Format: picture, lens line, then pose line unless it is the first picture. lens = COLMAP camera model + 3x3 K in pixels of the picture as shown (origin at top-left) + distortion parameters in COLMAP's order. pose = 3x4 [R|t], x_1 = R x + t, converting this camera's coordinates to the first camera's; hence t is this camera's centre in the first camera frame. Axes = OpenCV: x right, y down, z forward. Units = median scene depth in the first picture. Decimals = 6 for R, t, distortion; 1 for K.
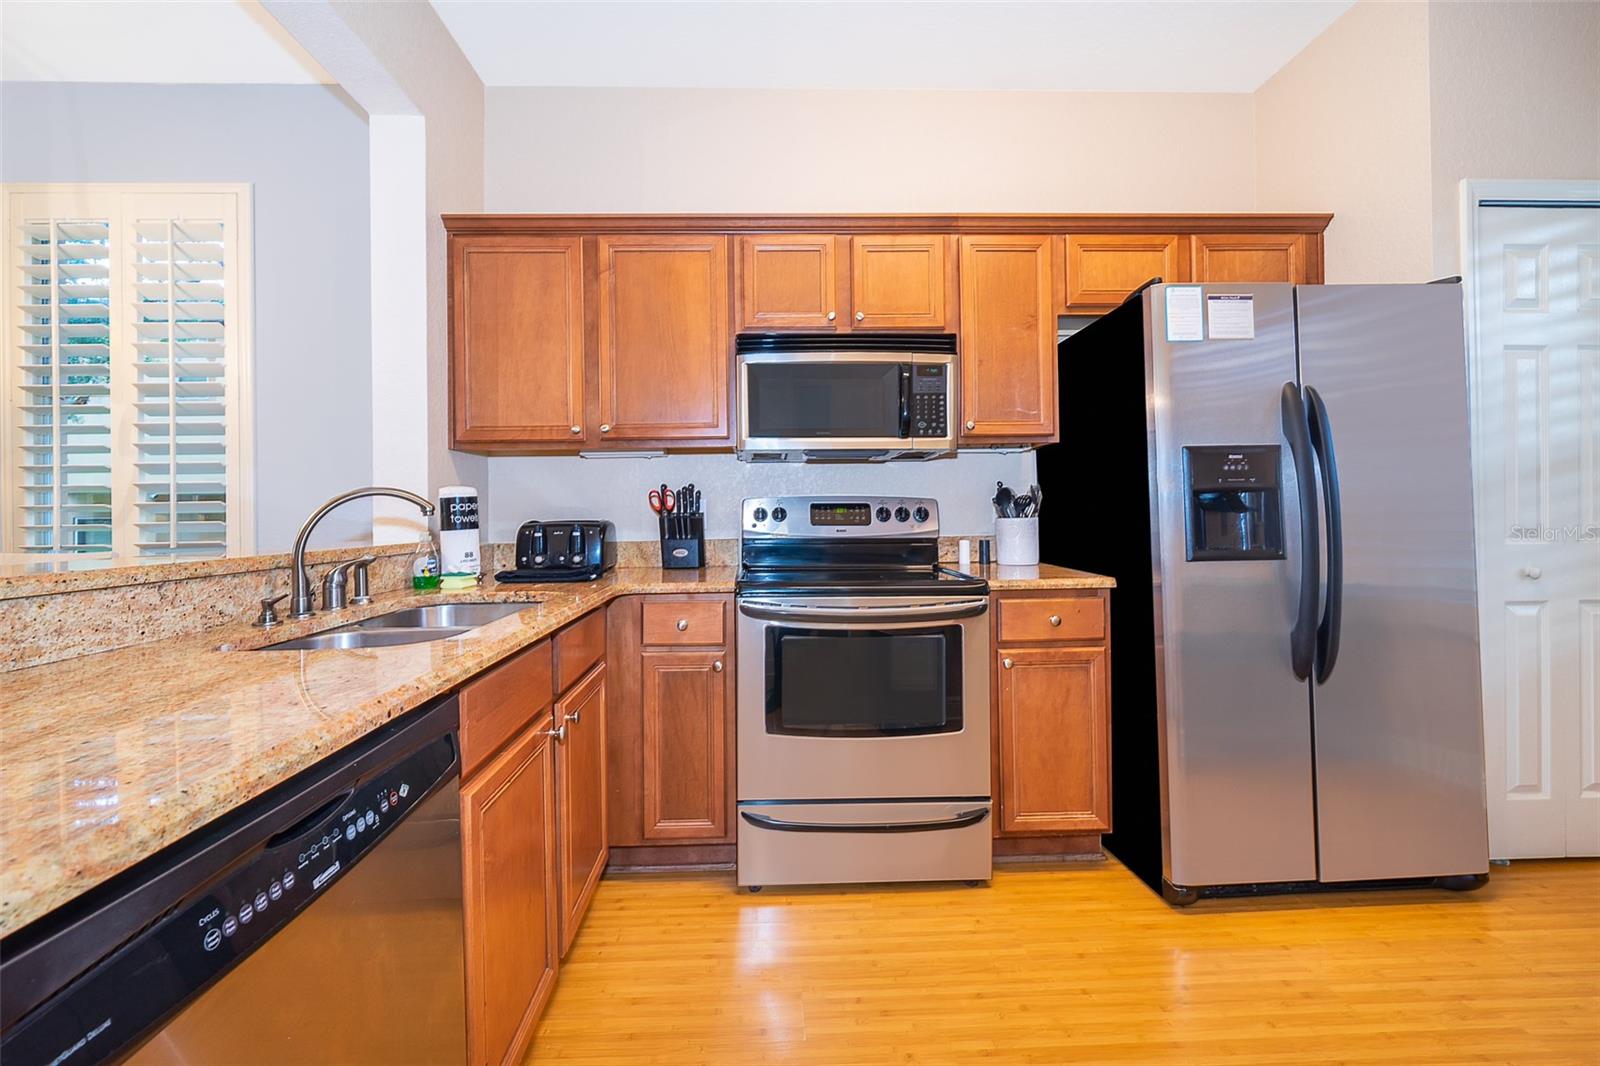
lens RADIAL K [[559.0, 0, 924.4], [0, 559.0, 507.8], [0, 0, 1]] dist [0.000139, -0.000070]
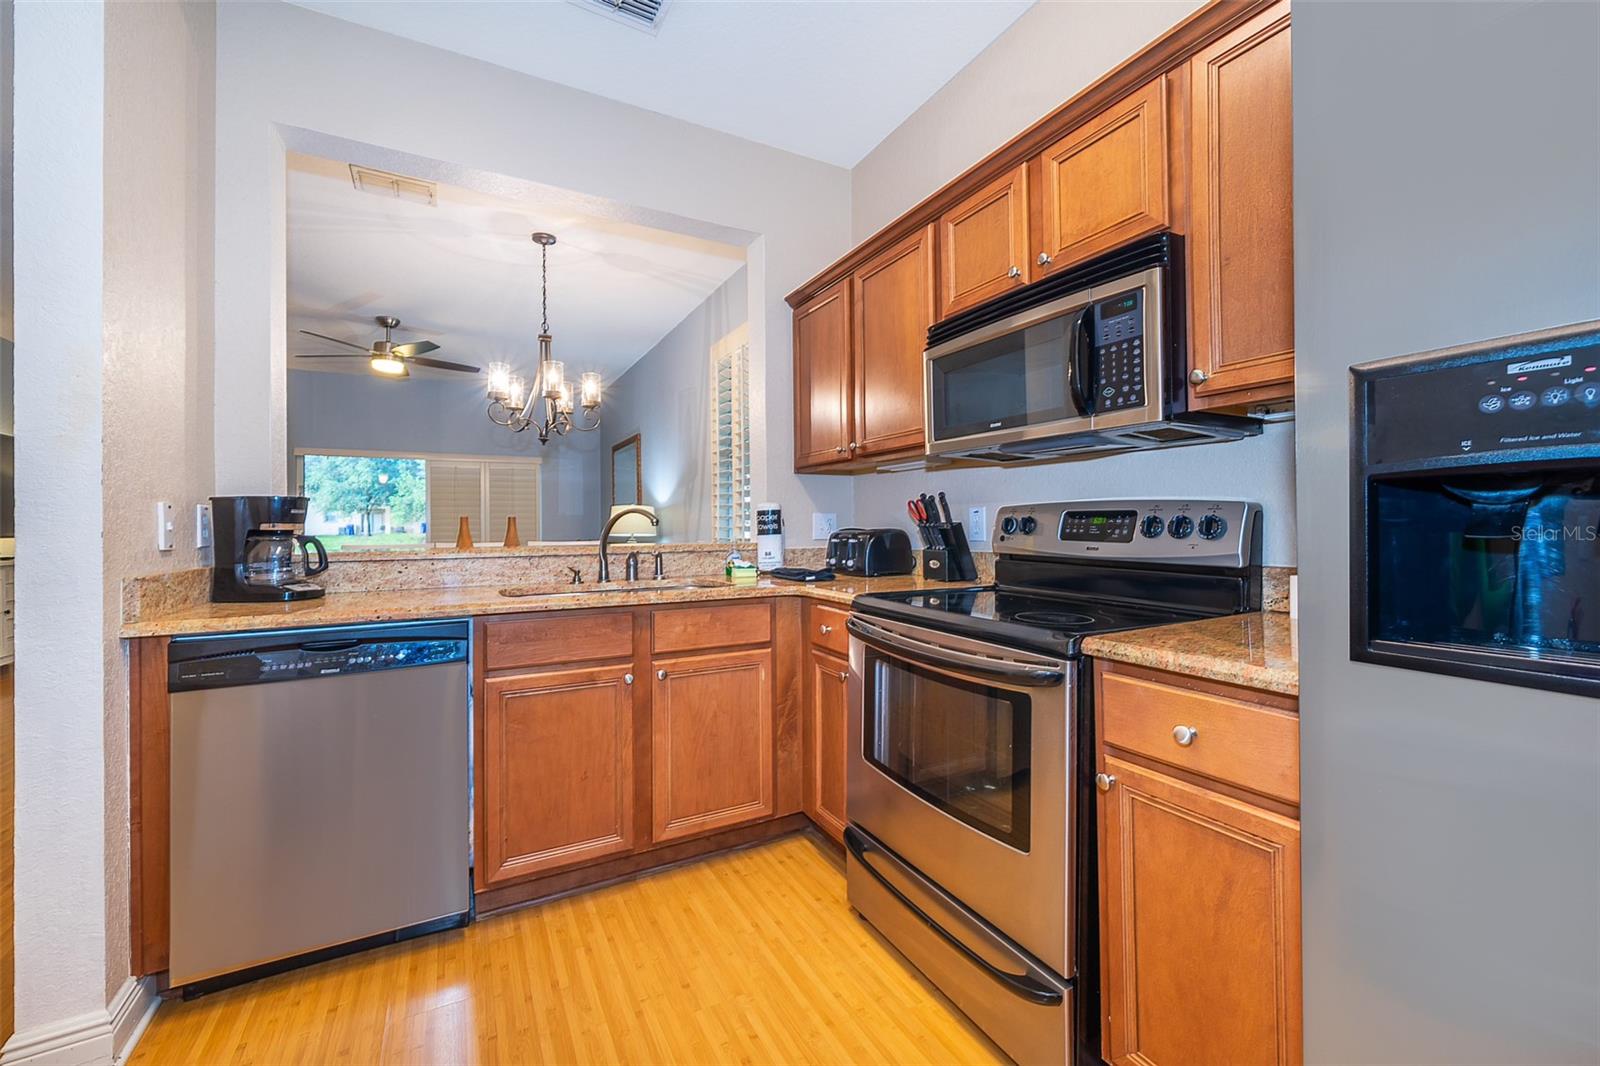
lens RADIAL K [[654.1, 0, 817.3], [0, 654.1, 517.3], [0, 0, 1]] dist [0.000561, -0.000015]
pose [[0.440104, 0.000517, -0.897947, 0.543908], [0.008260, 0.999955, 0.004624, -0.007578], [0.897909, -0.009452, 0.440080, 0.356022]]
